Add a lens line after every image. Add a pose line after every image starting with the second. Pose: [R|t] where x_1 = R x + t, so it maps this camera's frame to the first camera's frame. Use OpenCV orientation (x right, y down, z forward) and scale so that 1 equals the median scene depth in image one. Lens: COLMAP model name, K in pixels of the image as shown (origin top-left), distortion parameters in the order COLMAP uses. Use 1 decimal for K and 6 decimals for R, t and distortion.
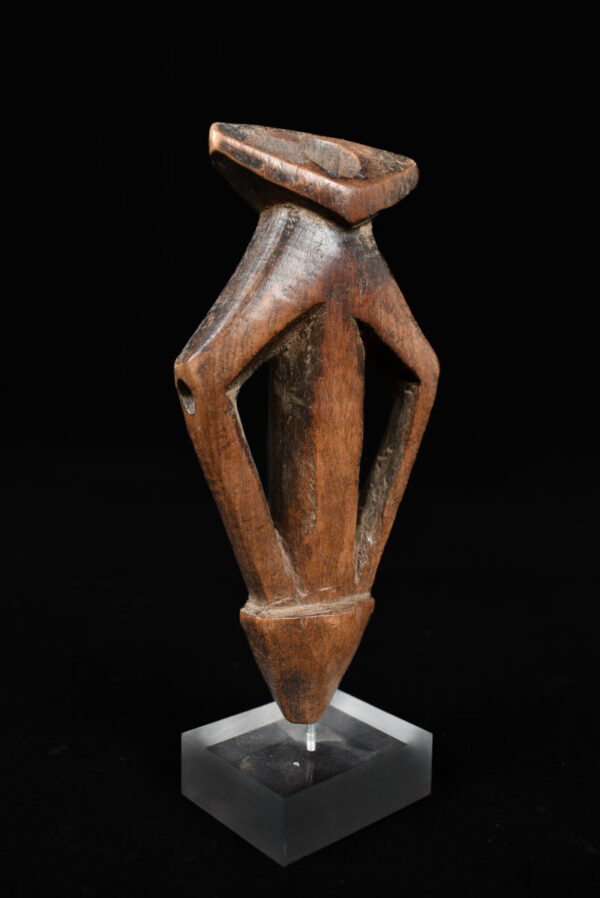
lens RADIAL K [[863.9, 0, 298.7], [0, 863.9, 446.6], [0, 0, 1]] dist [-0.038977, 0.000000]
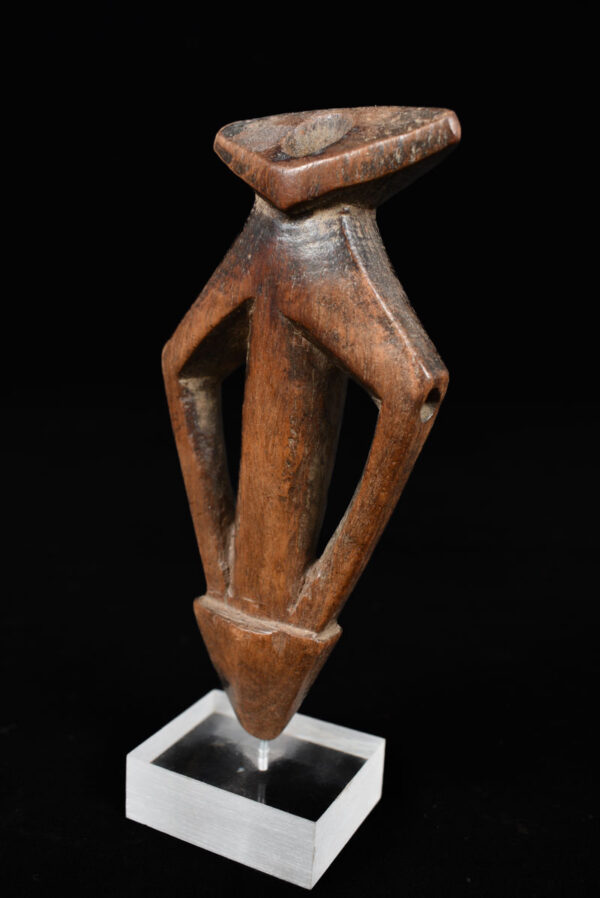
lens RADIAL K [[863.9, 0, 298.3], [0, 863.9, 446.7], [0, 0, 1]] dist [-0.038977, 0.000000]
pose [[0.373177, 0.171628, -0.911747, 0.911961], [-0.164079, 0.979458, 0.117217, -0.123444], [0.913136, 0.105856, 0.393672, 0.677887]]
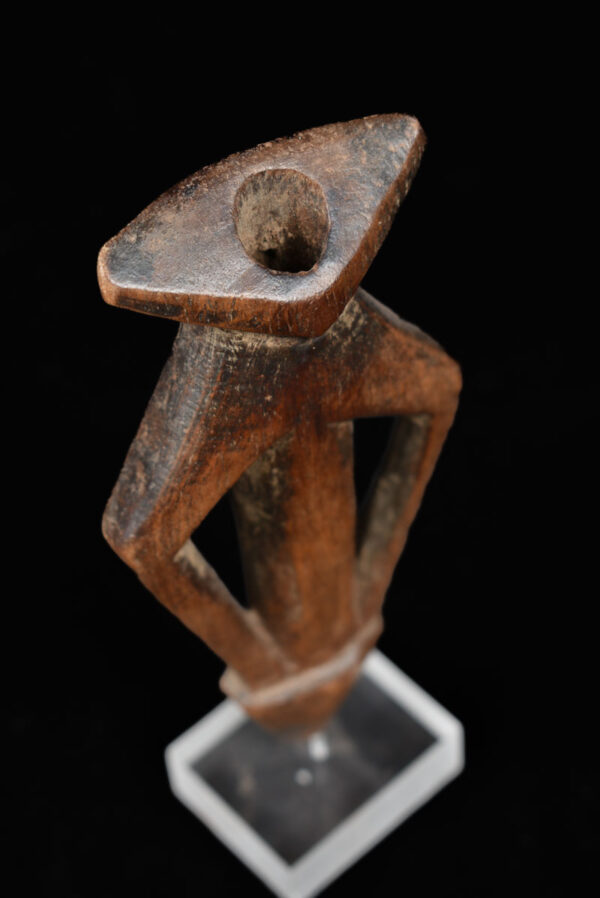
lens RADIAL K [[1584.9, 0, 300.3], [0, 1584.9, 450.7], [0, 0, 1]] dist [0.162081, 0.000000]
pose [[0.996936, -0.061400, -0.048461, 0.100559], [0.078124, 0.750787, 0.655908, -1.014880], [-0.003889, -0.657684, 0.753284, -0.023830]]
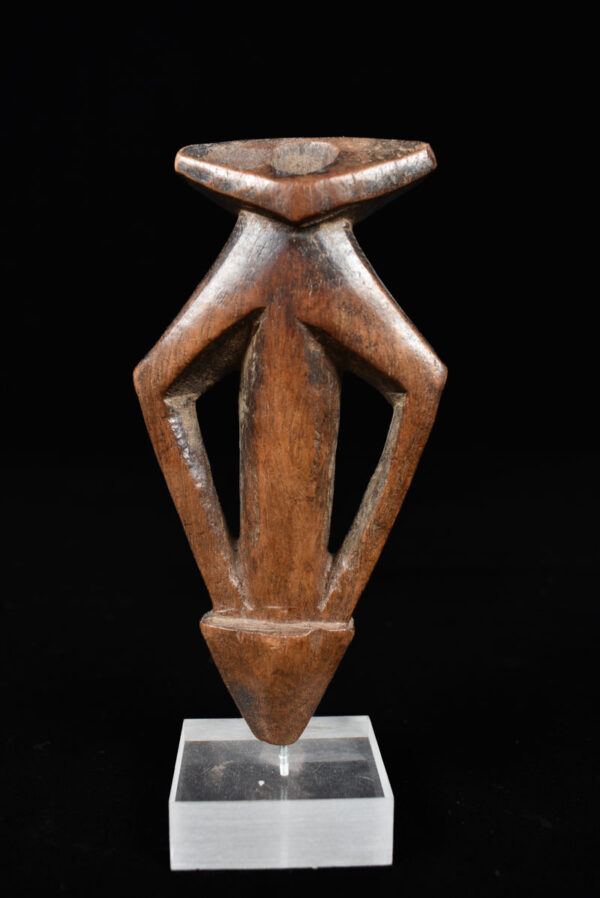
lens RADIAL K [[750.6, 0, 298.9], [0, 750.6, 449.3], [0, 0, 1]] dist [-0.059404, -0.010881]
pose [[0.783914, 0.047188, -0.619074, 0.572674], [-0.066355, 0.997764, -0.007969, -0.004934], [0.617314, 0.047326, 0.785292, 0.368486]]
